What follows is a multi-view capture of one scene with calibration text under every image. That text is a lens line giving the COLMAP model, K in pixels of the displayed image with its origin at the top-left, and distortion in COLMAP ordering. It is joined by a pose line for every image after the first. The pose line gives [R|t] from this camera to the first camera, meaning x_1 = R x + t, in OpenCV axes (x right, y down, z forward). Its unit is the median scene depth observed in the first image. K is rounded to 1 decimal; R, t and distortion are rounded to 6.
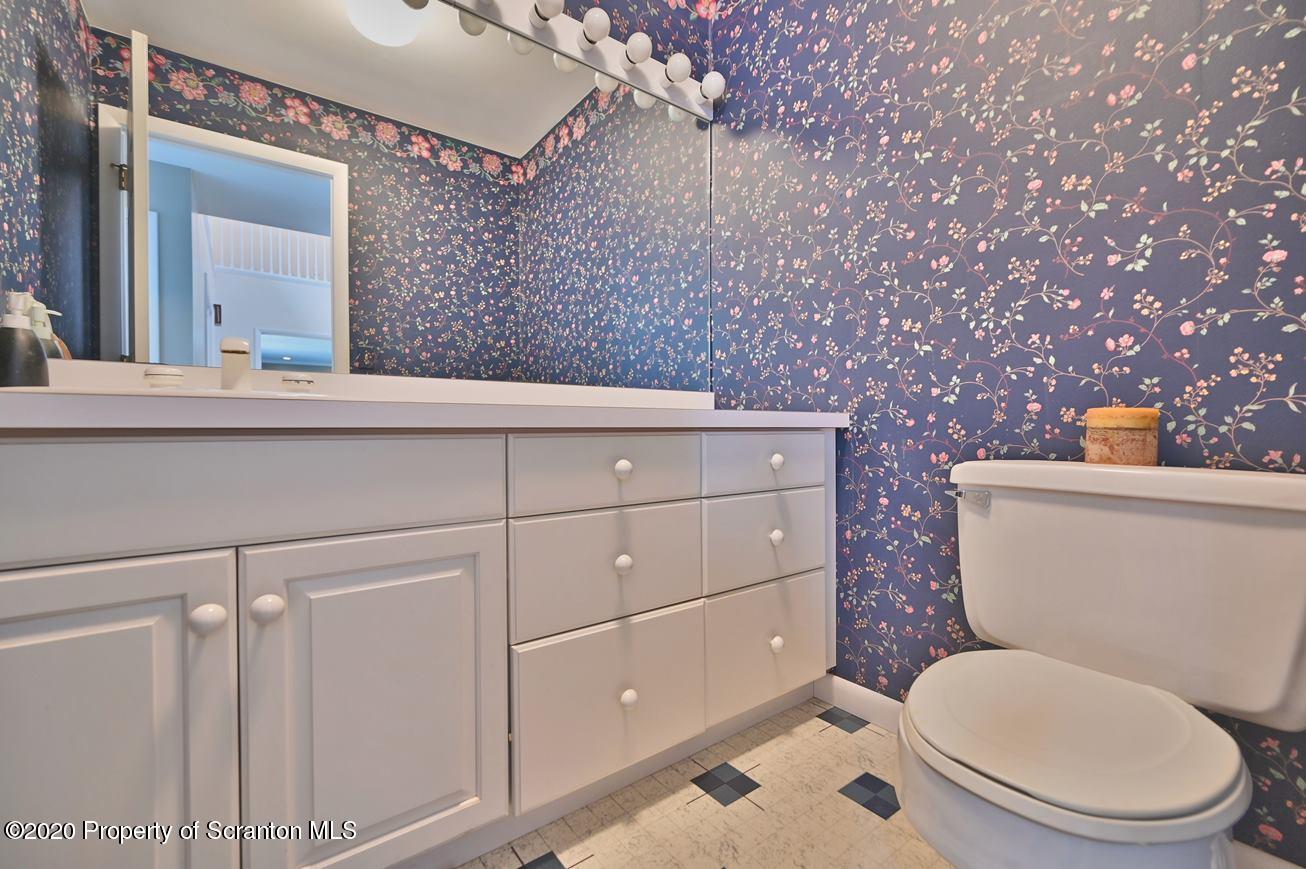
lens RADIAL K [[561.2, 0, 654.6], [0, 561.2, 443.2], [0, 0, 1]] dist [-0.000601, -0.000244]
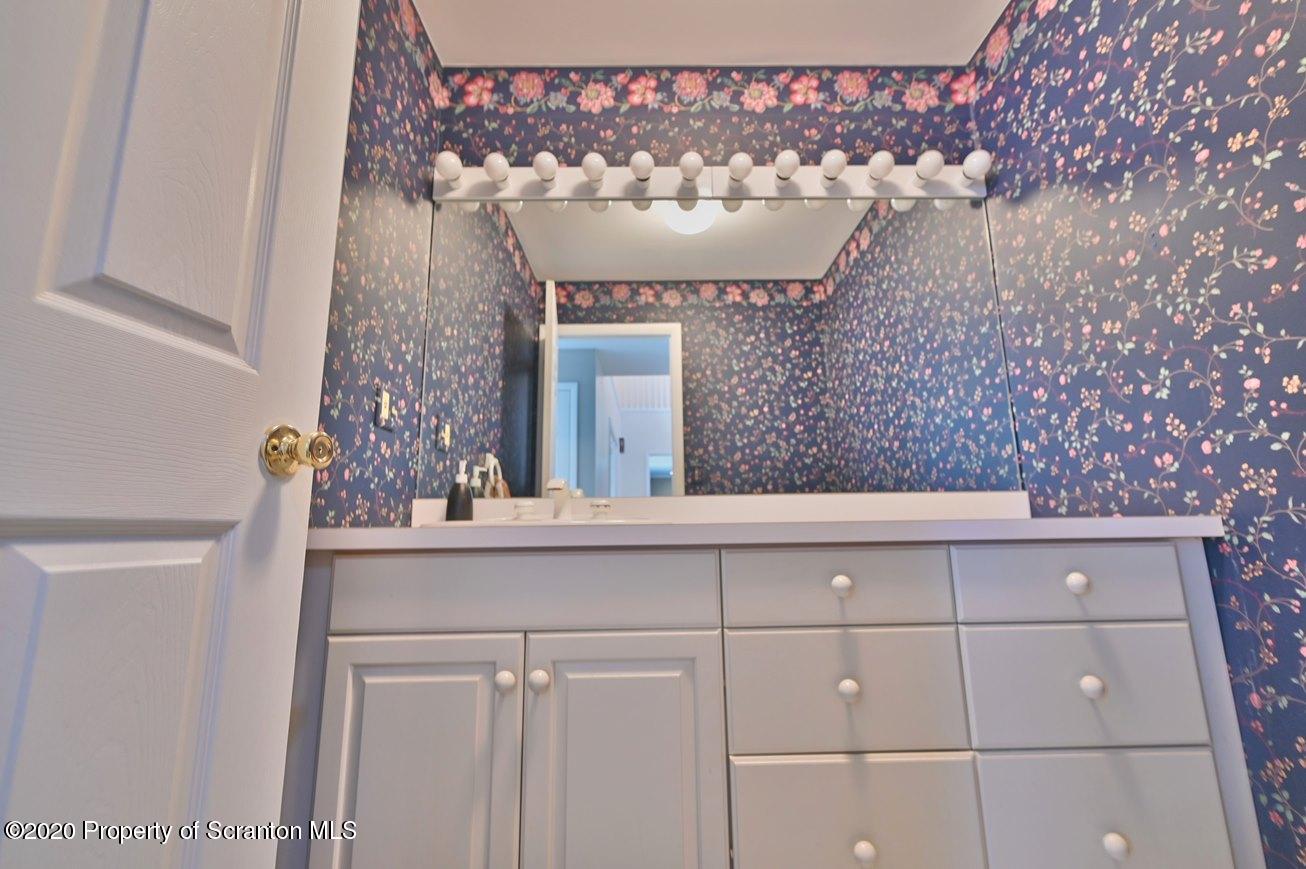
lens RADIAL K [[567.6, 0, 653.0], [0, 567.6, 434.5], [0, 0, 1]] dist [0.003363, -0.000443]
pose [[0.797281, -0.110857, -0.593342, 0.178025], [-0.001791, 0.982552, -0.185982, -0.016284], [0.603606, 0.149342, 0.783171, -0.002542]]
